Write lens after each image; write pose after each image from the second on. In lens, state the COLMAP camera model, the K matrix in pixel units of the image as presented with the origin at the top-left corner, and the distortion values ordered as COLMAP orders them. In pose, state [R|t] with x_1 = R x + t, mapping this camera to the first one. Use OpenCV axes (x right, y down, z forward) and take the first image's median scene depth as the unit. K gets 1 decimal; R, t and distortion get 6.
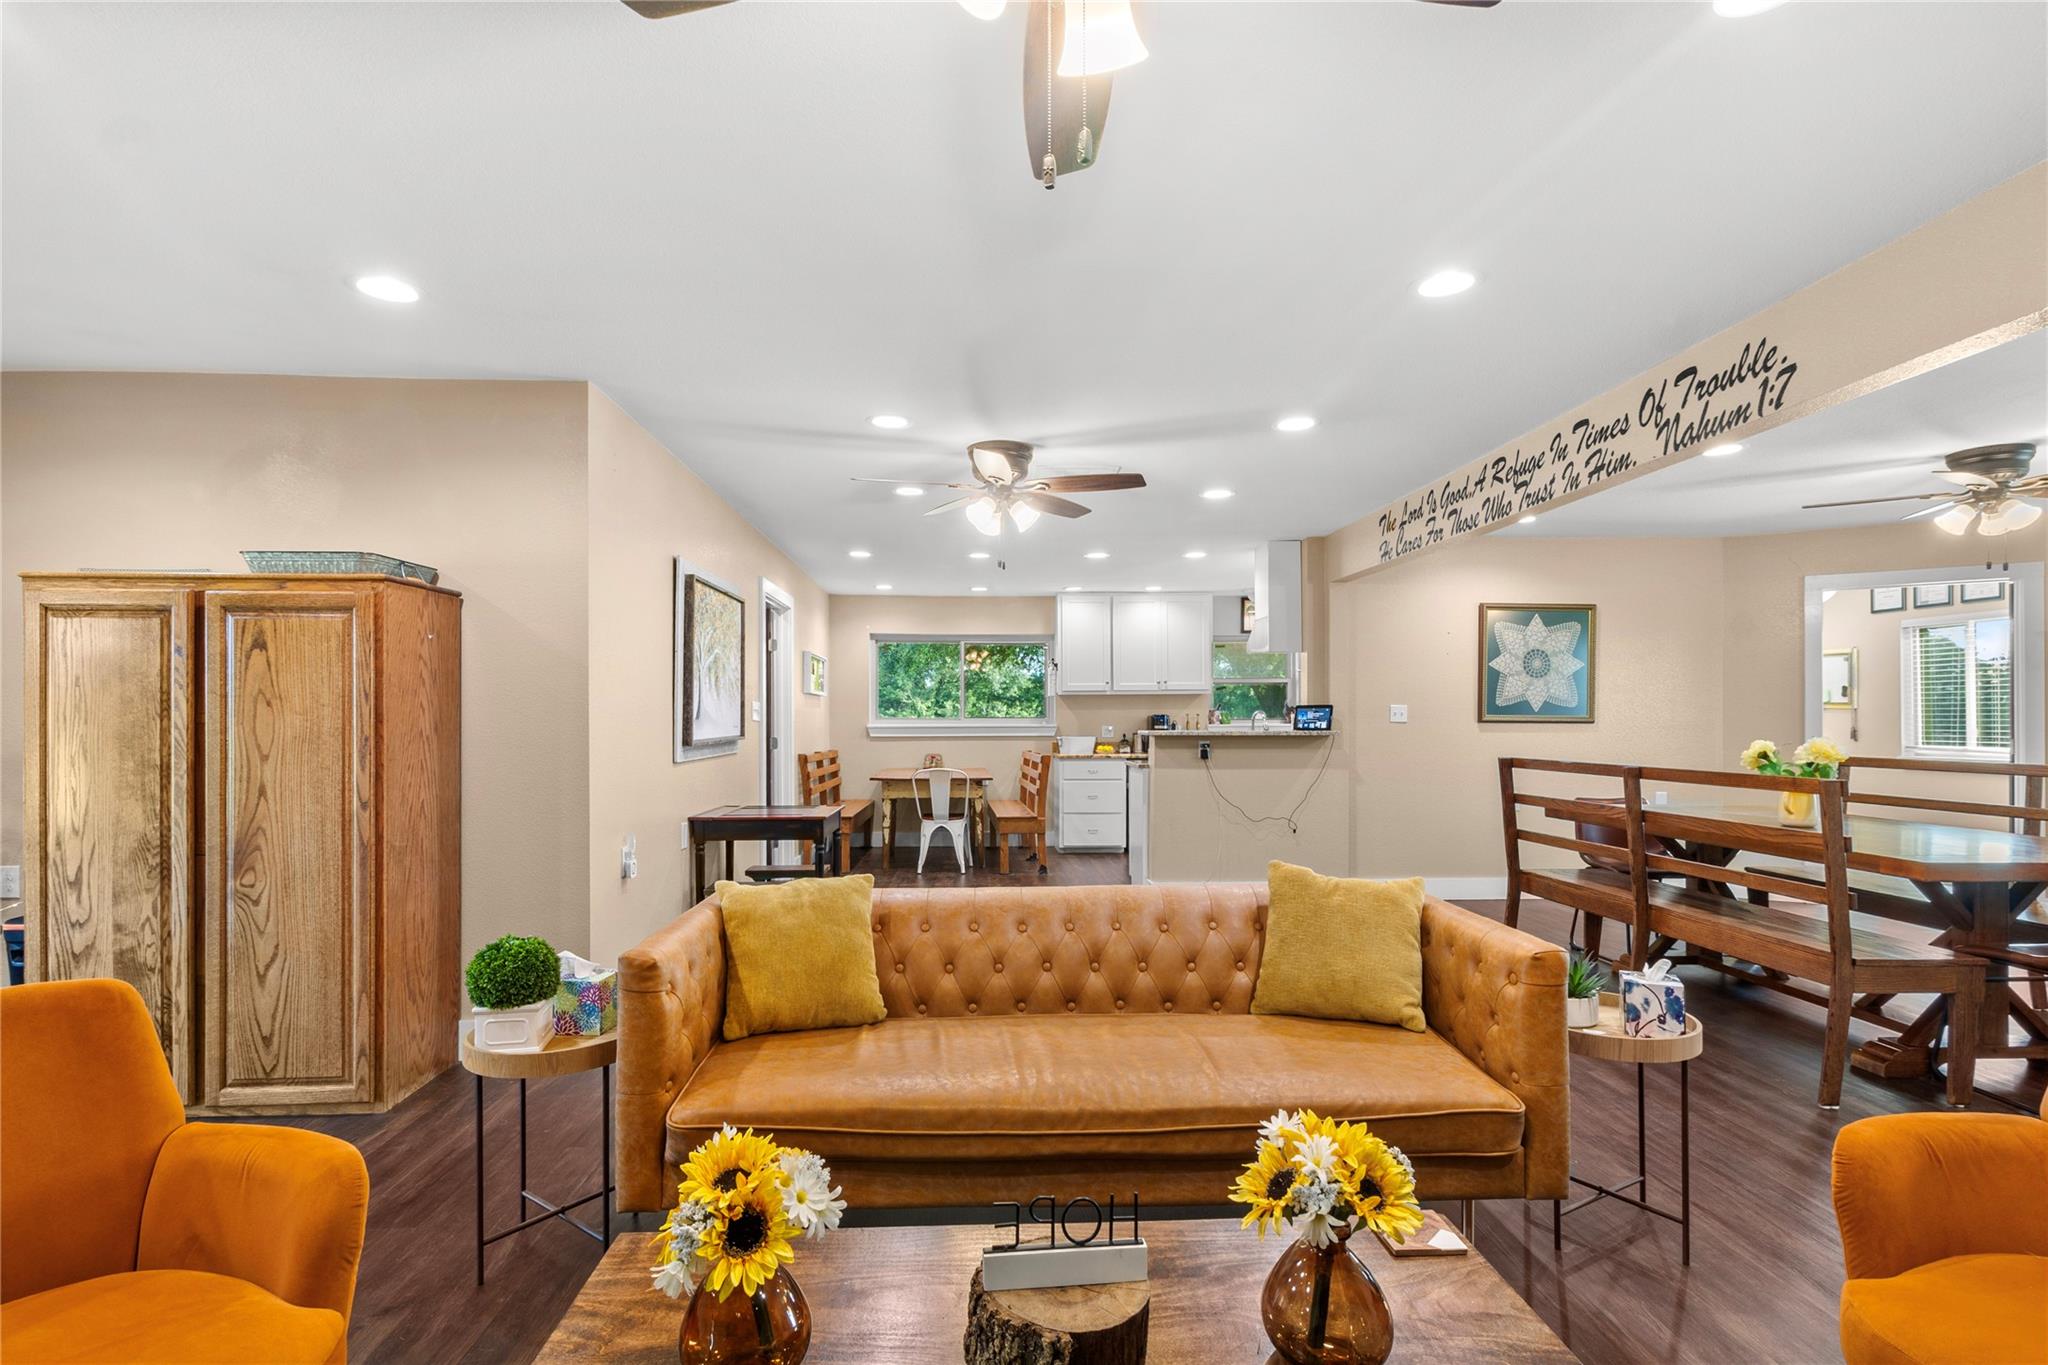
lens RADIAL K [[960.7, 0, 1003.5], [0, 960.7, 720.9], [0, 0, 1]] dist [-0.000682, 0.002037]
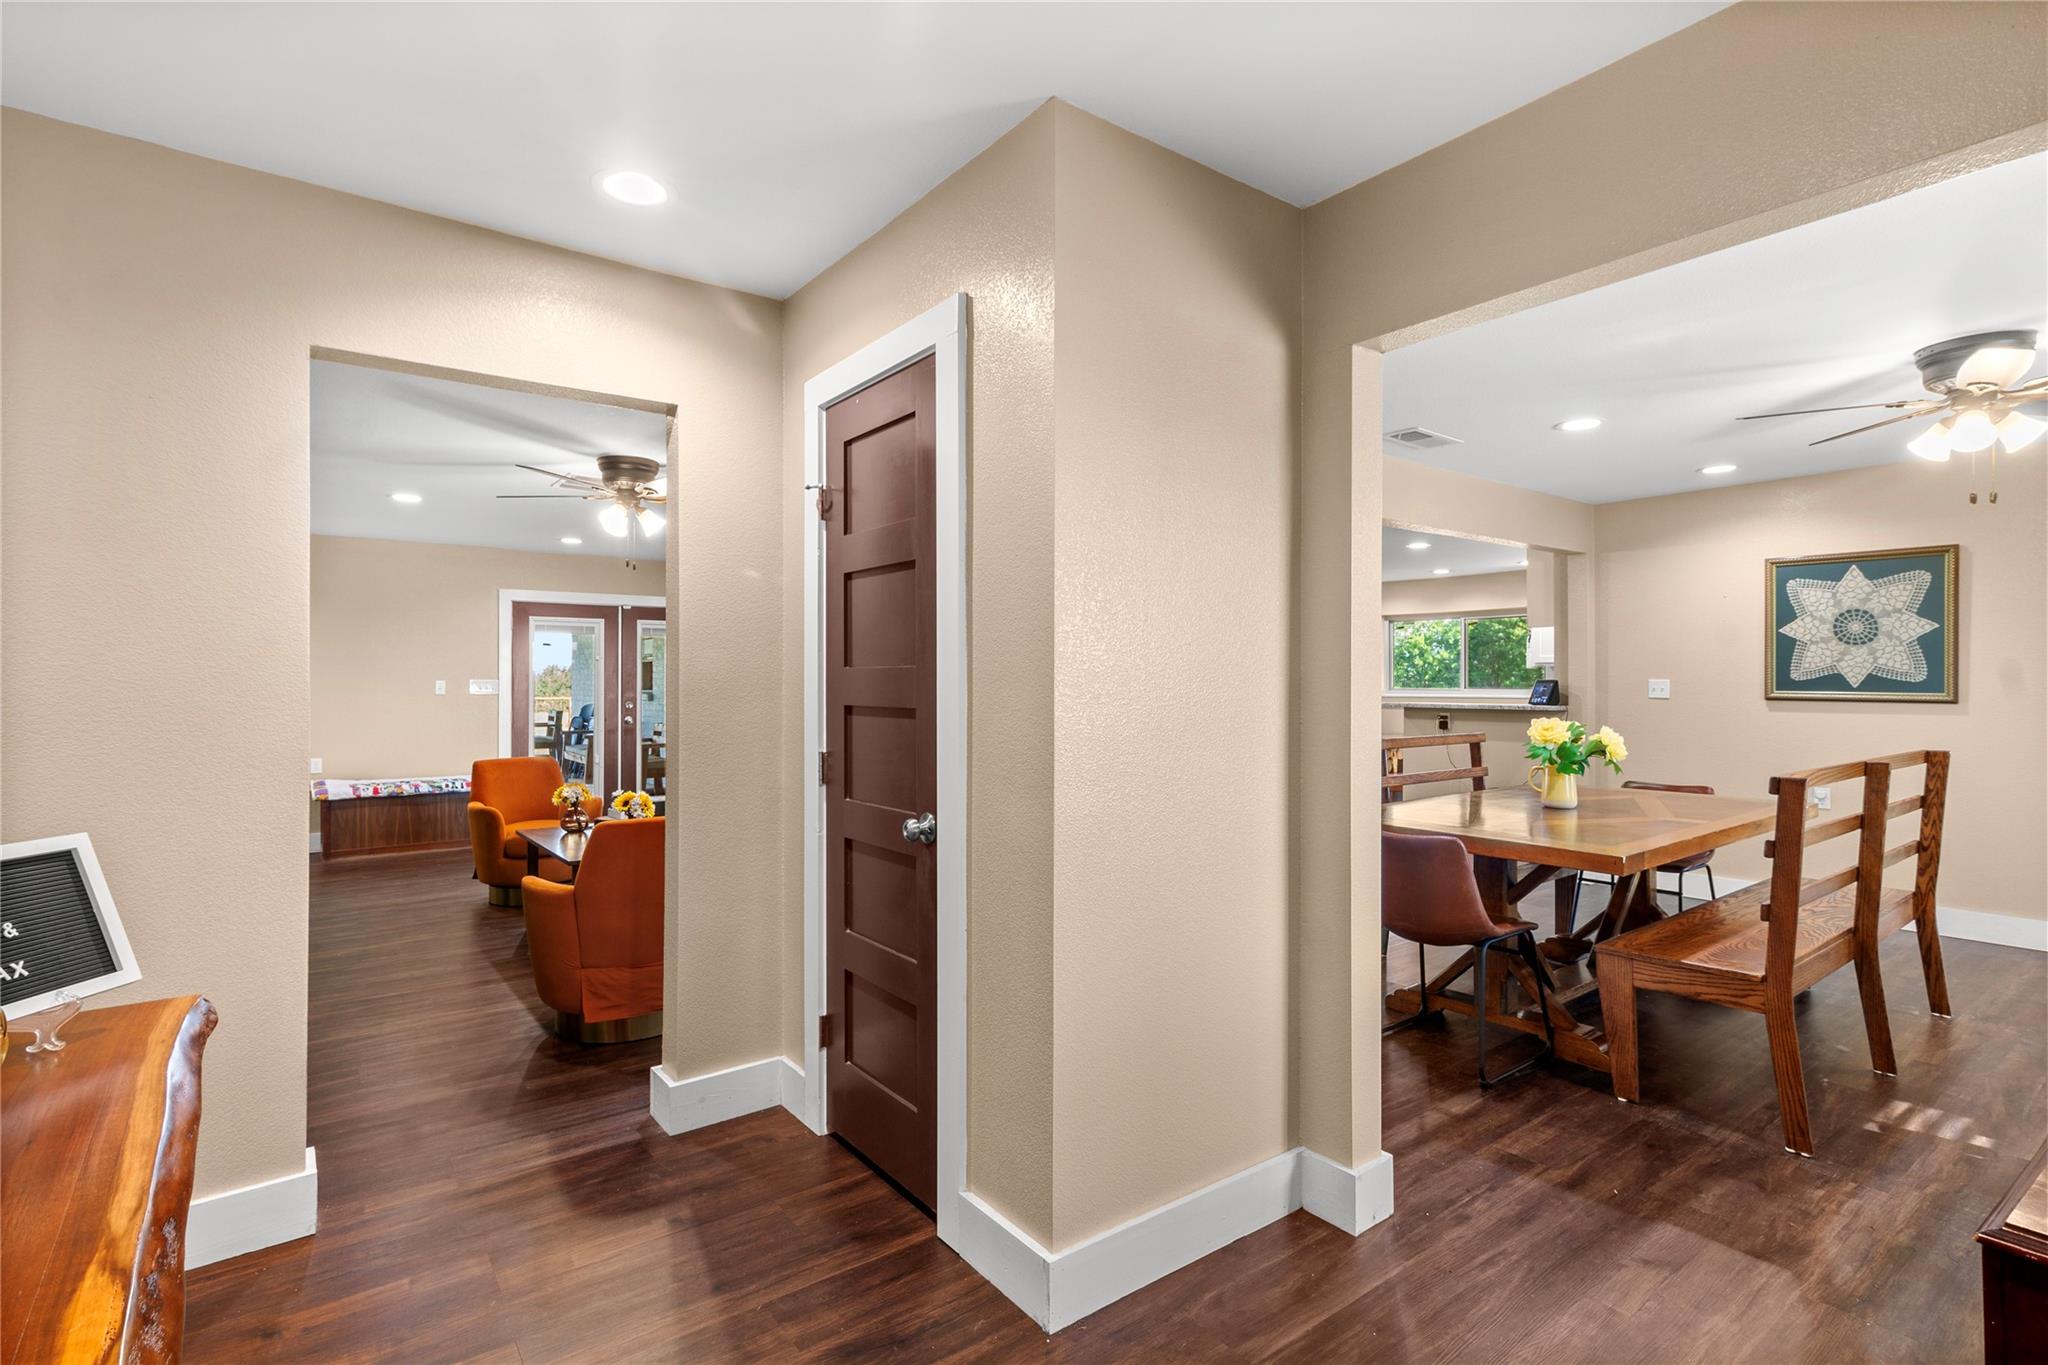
lens RADIAL K [[960.7, 0, 1052.2], [0, 960.7, 686.1], [0, 0, 1]] dist [-0.000682, 0.002037]
pose [[0.594946, 0.003665, -0.803757, 1.047842], [-0.002469, 0.999993, 0.002732, -0.014712], [0.803762, 0.000359, 0.594951, -0.013972]]
